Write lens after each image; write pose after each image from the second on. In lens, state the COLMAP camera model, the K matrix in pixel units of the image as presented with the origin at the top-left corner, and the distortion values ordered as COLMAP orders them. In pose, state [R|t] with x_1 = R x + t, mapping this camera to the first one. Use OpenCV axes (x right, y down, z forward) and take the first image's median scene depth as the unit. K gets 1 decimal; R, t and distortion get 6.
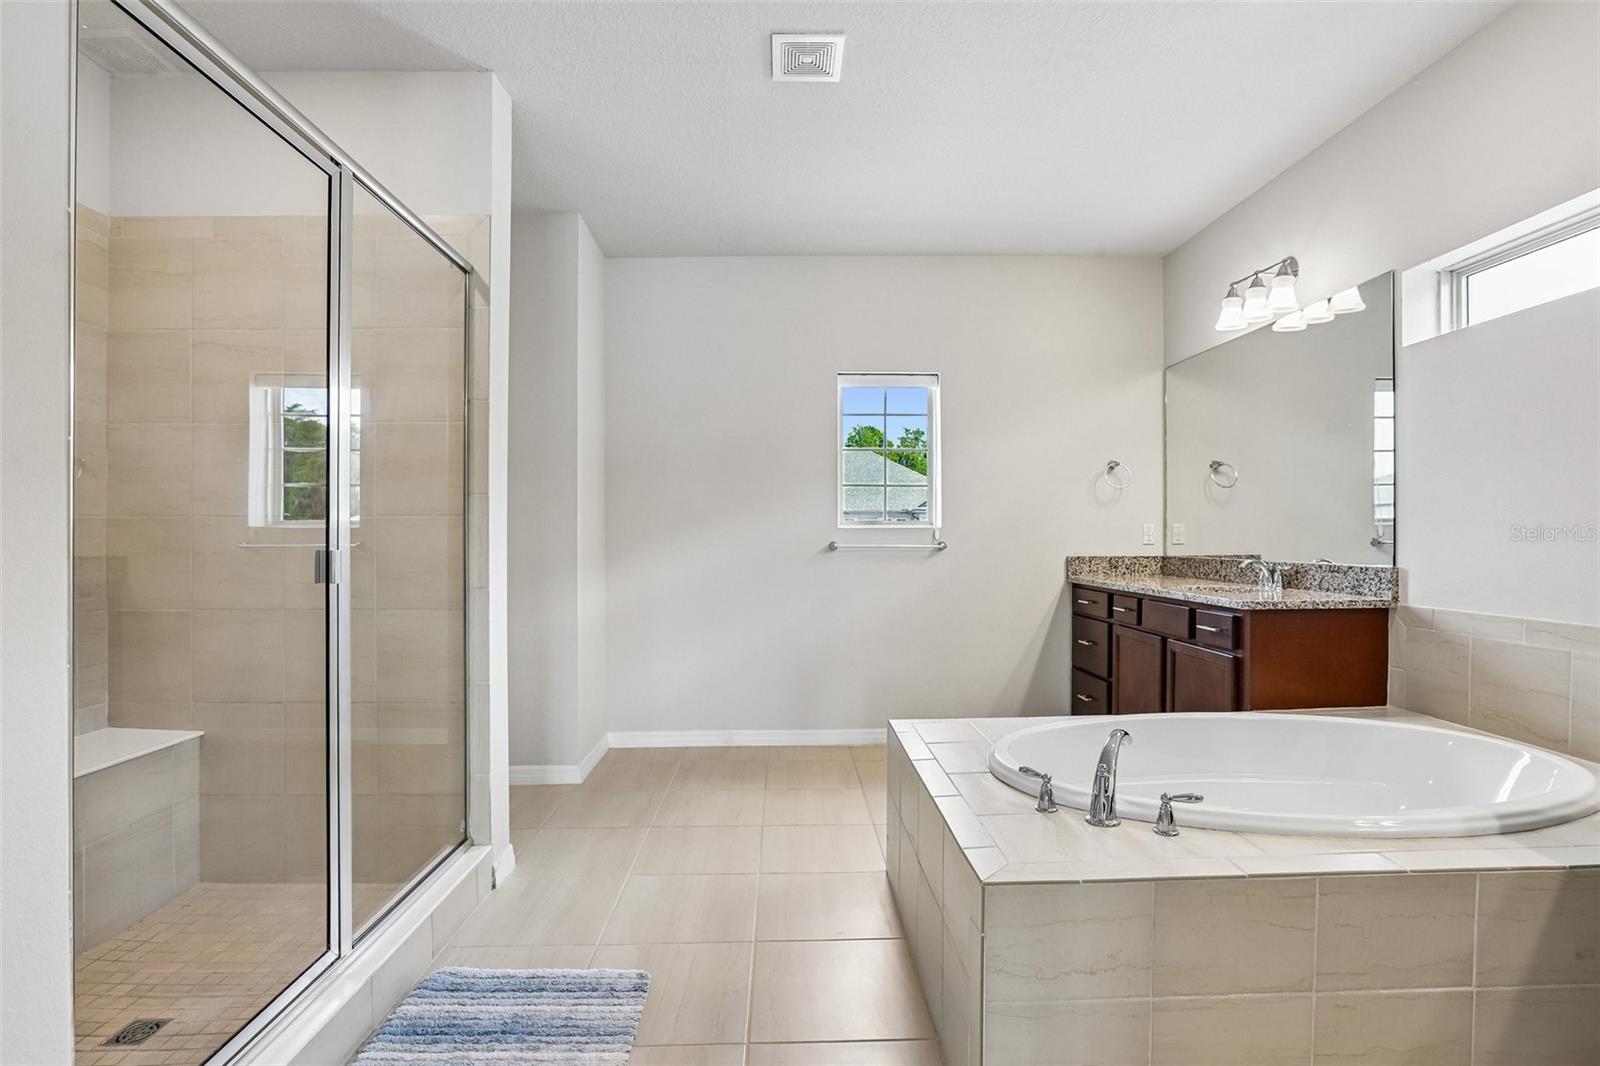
lens RADIAL K [[781.1, 0, 817.1], [0, 781.1, 546.0], [0, 0, 1]] dist [-0.001843, 0.000409]
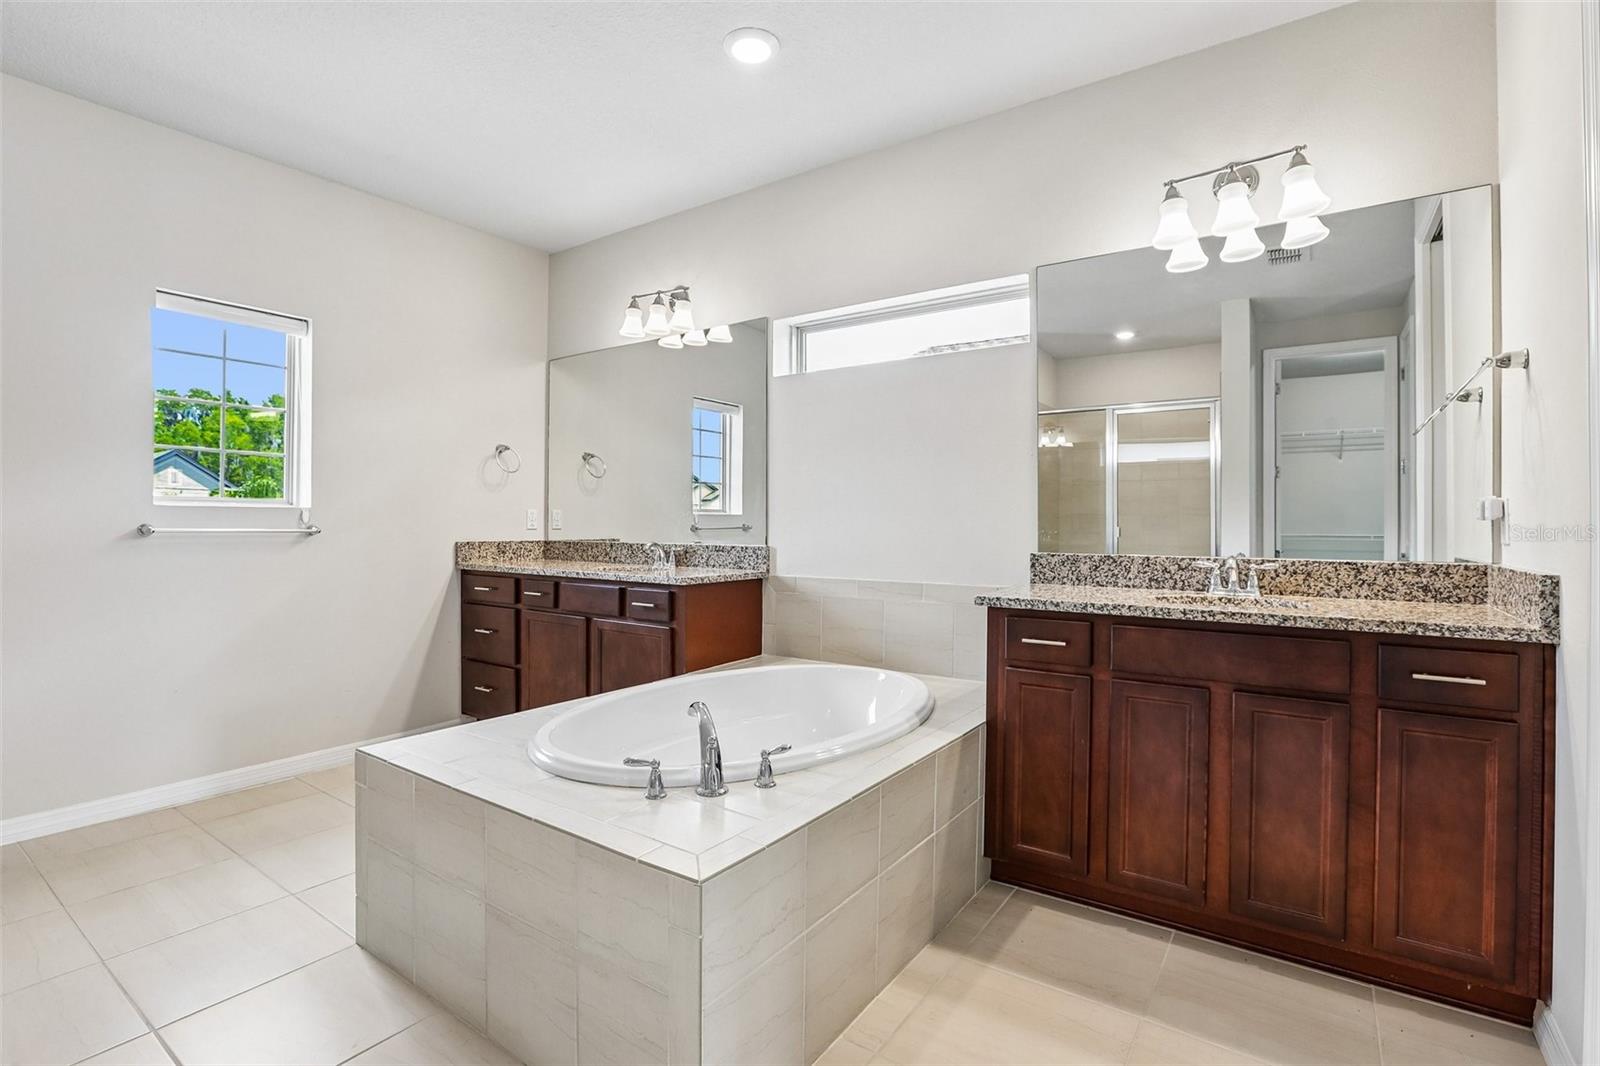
lens RADIAL K [[759.6, 0, 800.0], [0, 759.6, 533.0], [0, 0, 1]] dist [-0.039597, 0.000124]
pose [[0.616068, 0.000546, 0.787693, -0.192000], [0.000884, 0.999999, -0.001384, 0.006103], [-0.787693, 0.001549, 0.616066, 0.157503]]
